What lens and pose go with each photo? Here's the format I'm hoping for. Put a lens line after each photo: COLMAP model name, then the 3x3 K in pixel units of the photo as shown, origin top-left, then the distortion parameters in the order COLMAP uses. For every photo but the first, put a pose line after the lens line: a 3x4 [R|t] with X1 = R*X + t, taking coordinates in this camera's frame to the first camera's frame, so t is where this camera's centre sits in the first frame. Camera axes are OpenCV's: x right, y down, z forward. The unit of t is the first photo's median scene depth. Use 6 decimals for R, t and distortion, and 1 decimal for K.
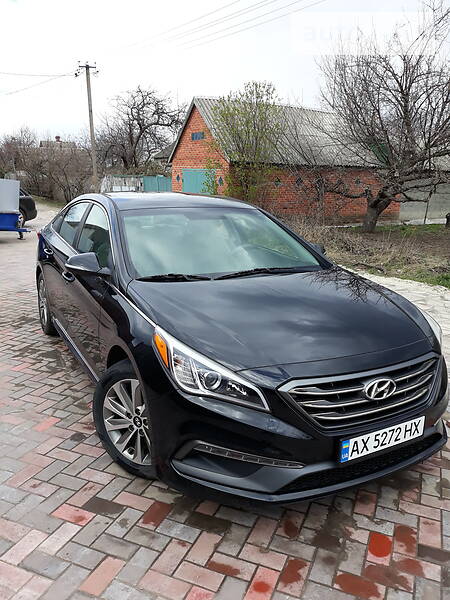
lens RADIAL K [[489.5, 0, 227.8], [0, 489.5, 297.1], [0, 0, 1]] dist [-0.014027, 0.003965]
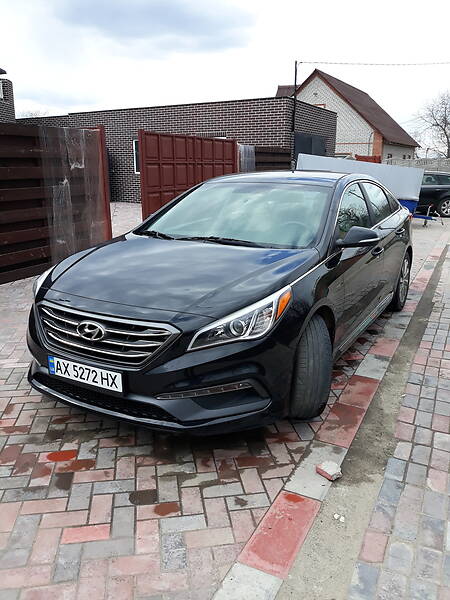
lens RADIAL K [[489.5, 0, 227.8], [0, 489.5, 297.1], [0, 0, 1]] dist [-0.014027, 0.003965]
pose [[0.523500, 0.190776, -0.830393, 0.841817], [-0.180430, 0.977329, 0.110786, -0.043948], [0.832702, 0.091832, 0.546053, 0.379998]]
